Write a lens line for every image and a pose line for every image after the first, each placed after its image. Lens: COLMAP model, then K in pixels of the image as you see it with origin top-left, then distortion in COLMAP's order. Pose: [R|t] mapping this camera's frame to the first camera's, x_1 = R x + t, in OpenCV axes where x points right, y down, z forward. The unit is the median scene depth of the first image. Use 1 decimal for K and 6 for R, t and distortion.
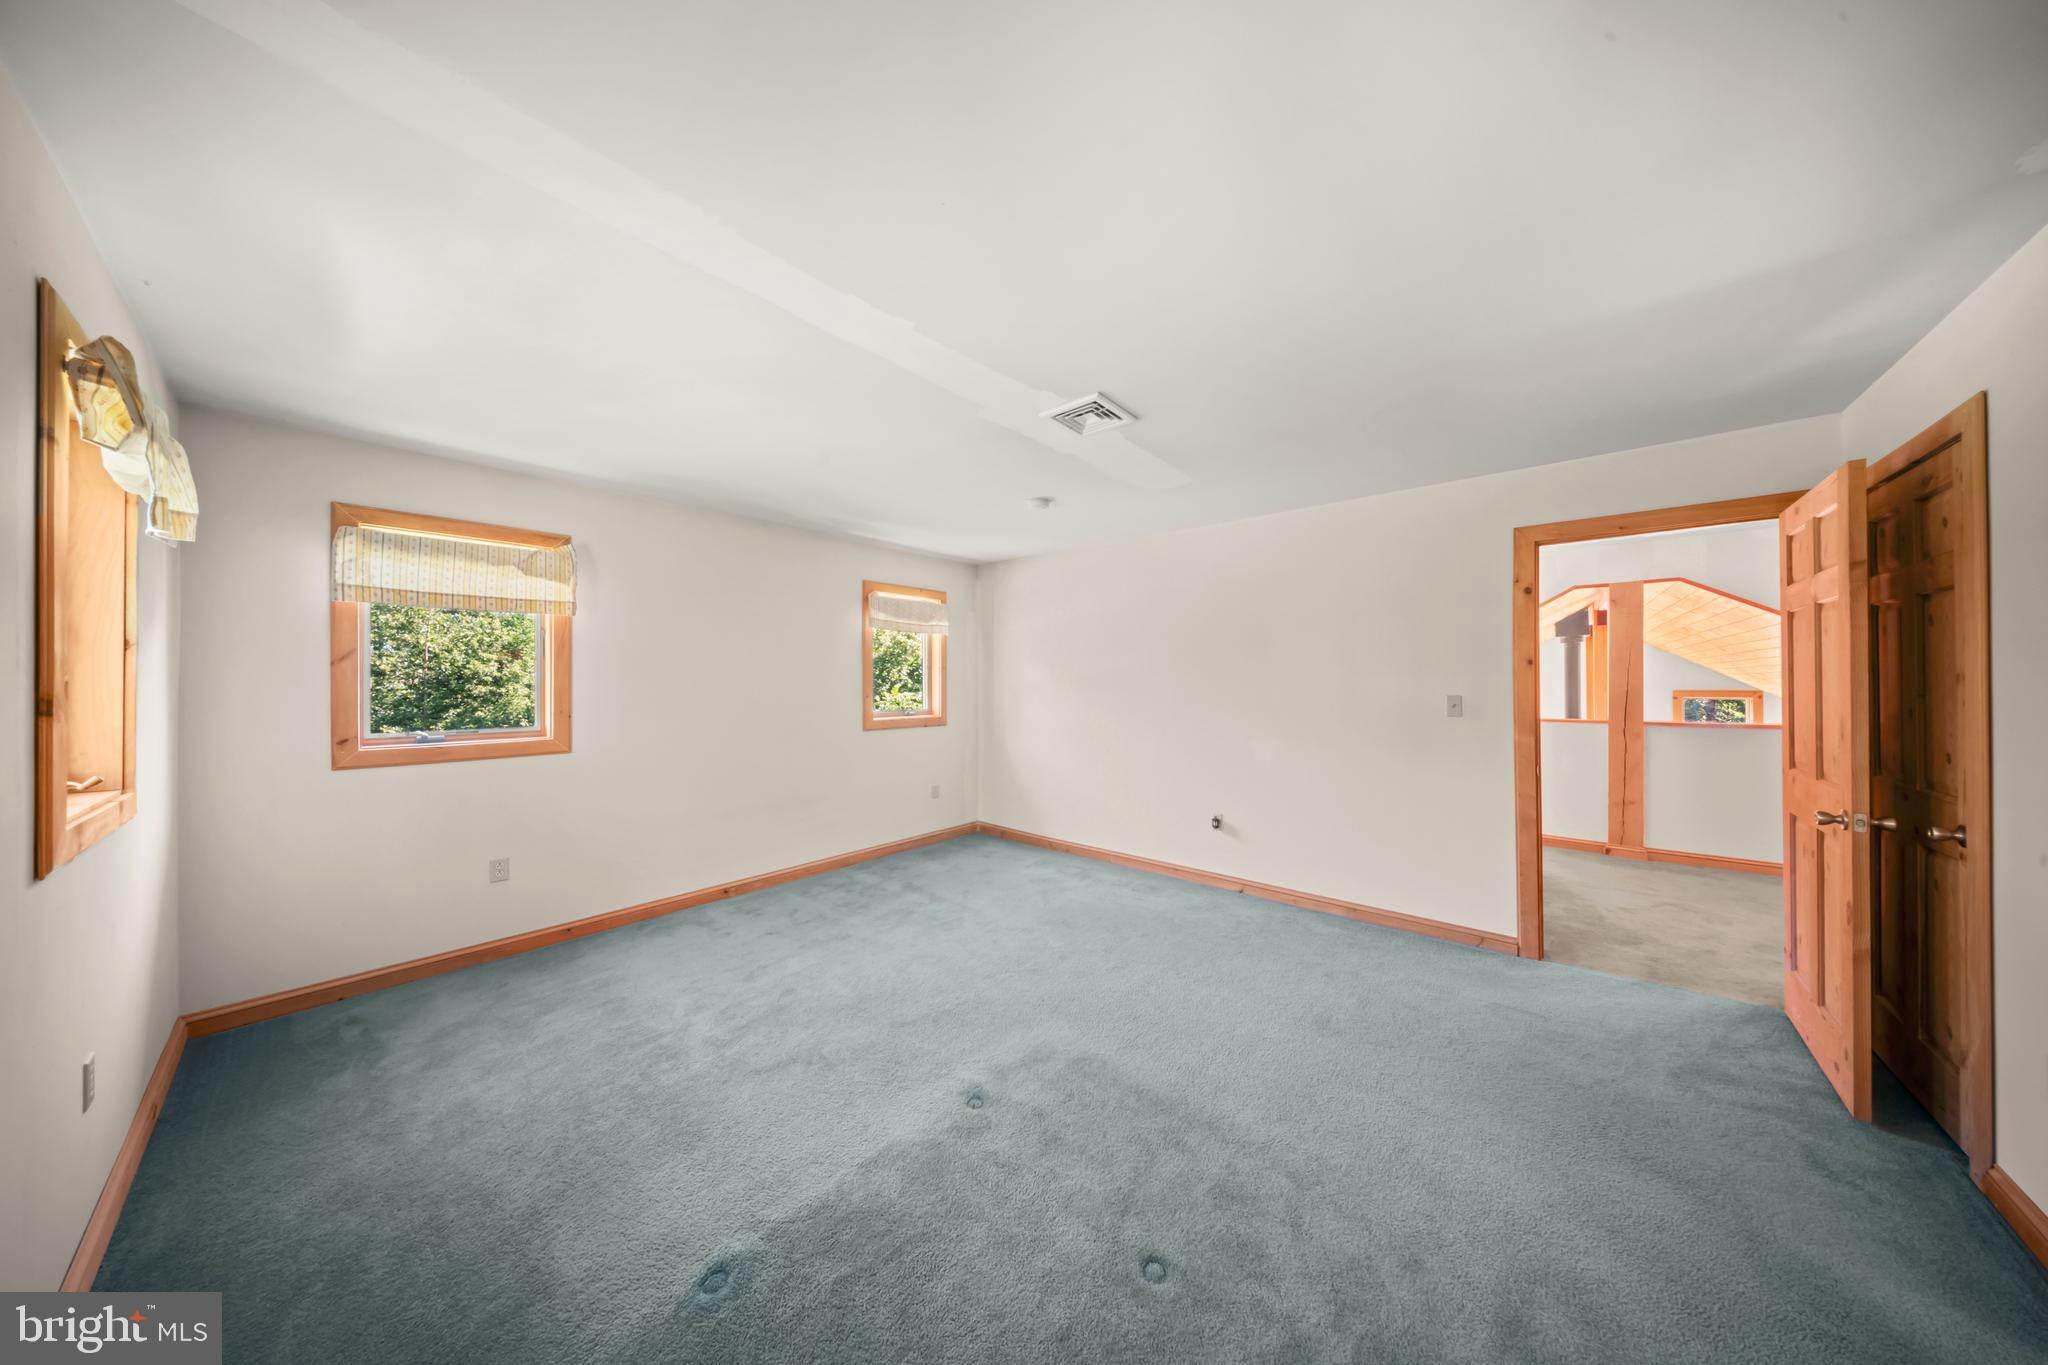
lens RADIAL K [[598.7, 0, 1024.0], [0, 598.7, 682.5], [0, 0, 1]] dist [0.001197, -0.002945]
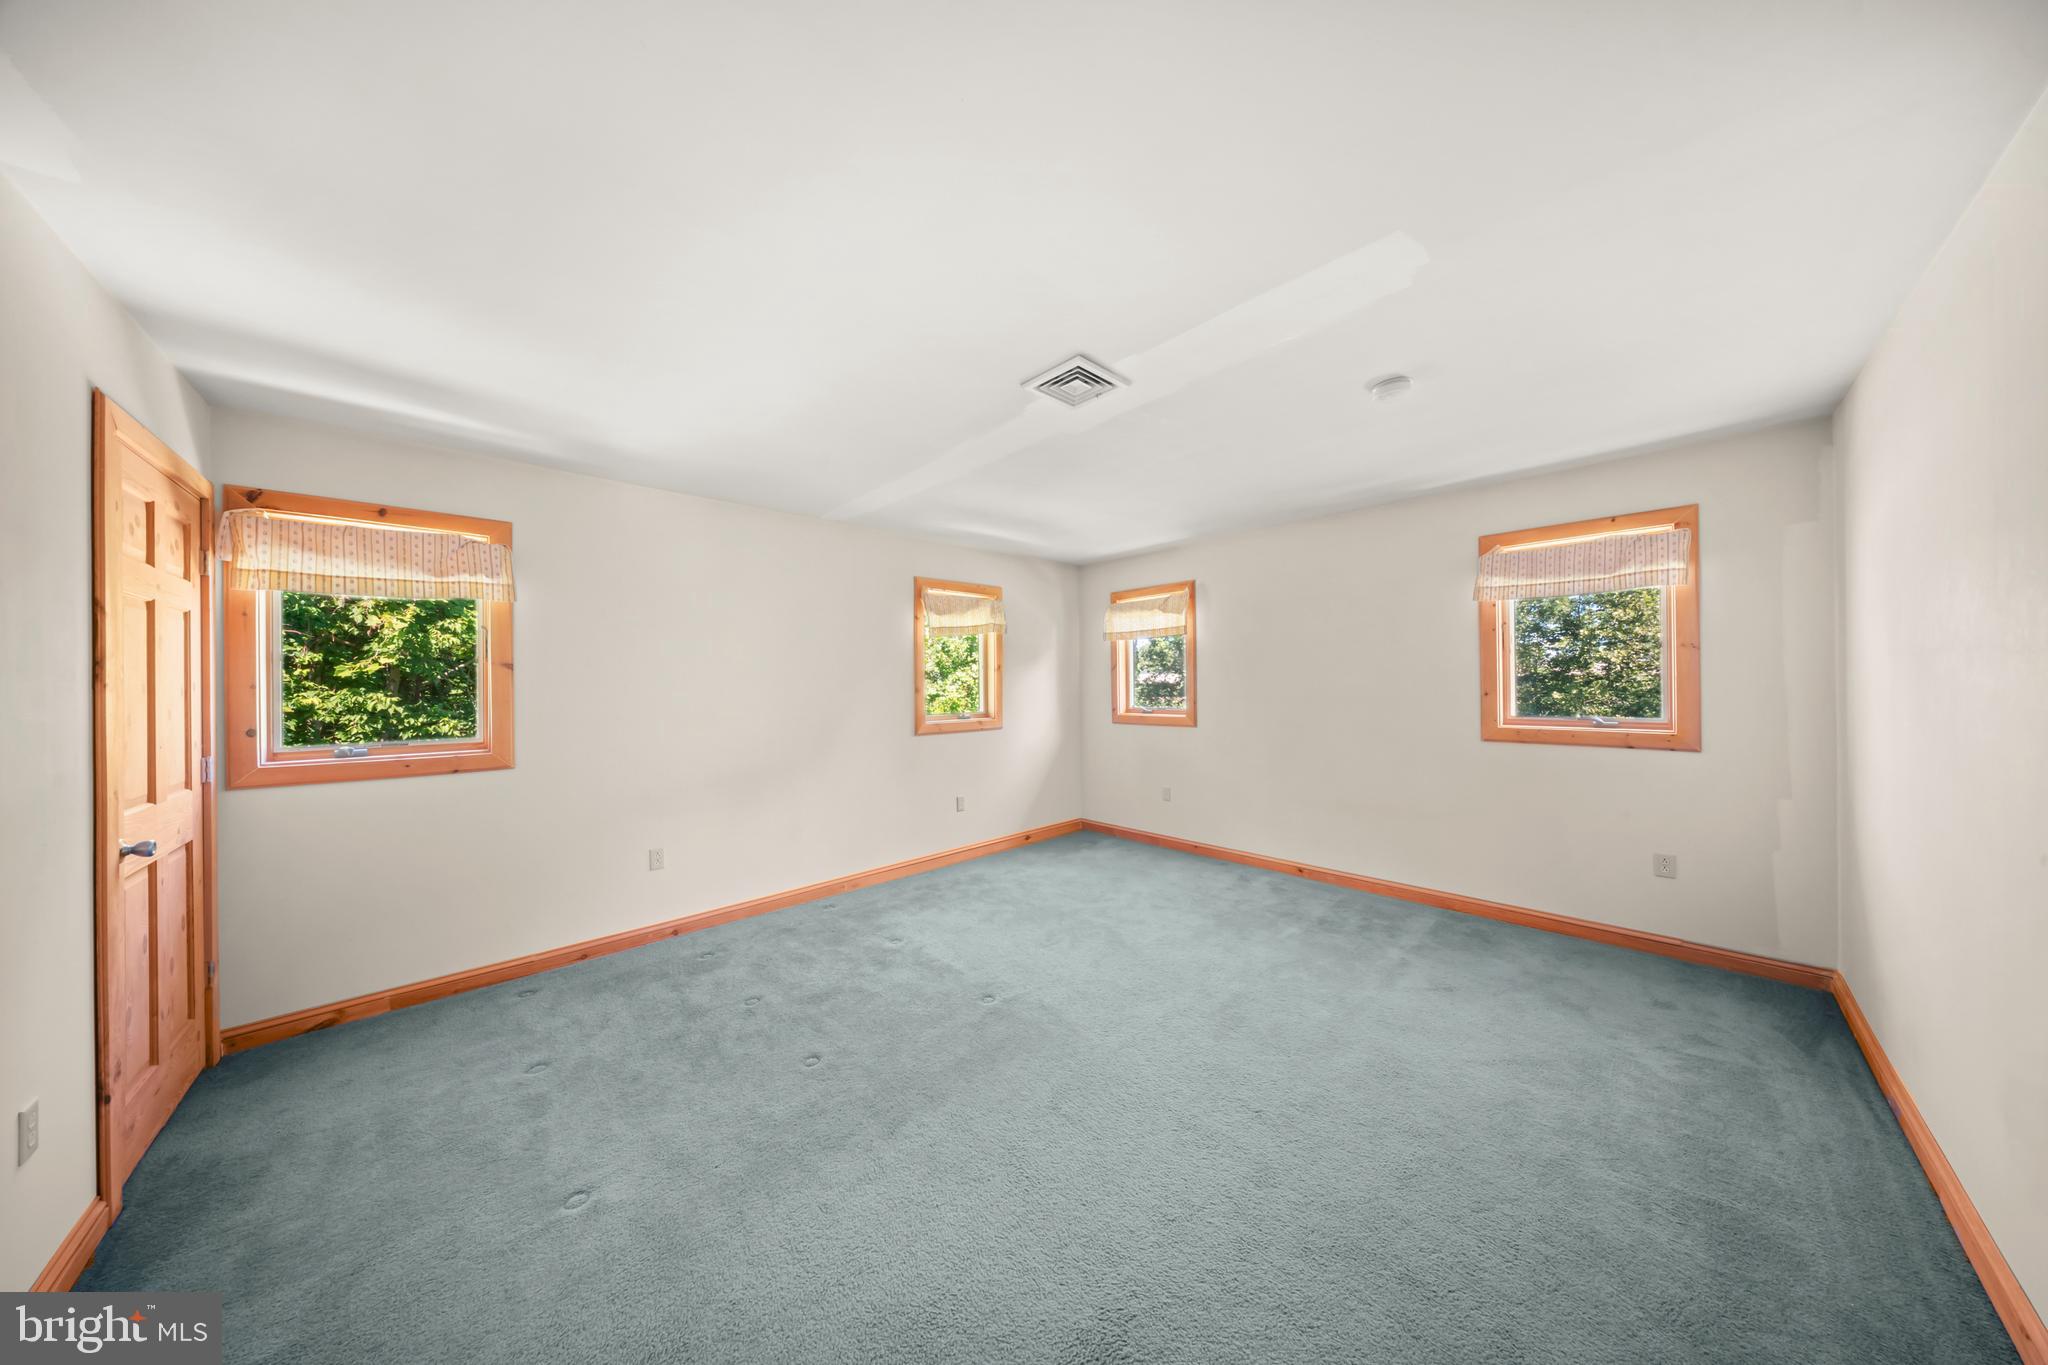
lens RADIAL K [[598.7, 0, 1024.0], [0, 598.7, 682.5], [0, 0, 1]] dist [0.001197, -0.002945]
pose [[-0.103461, 0.005905, -0.994616, 0.627787], [0.019574, 0.999801, 0.003899, -0.005110], [0.994441, -0.019065, -0.103556, 0.618250]]
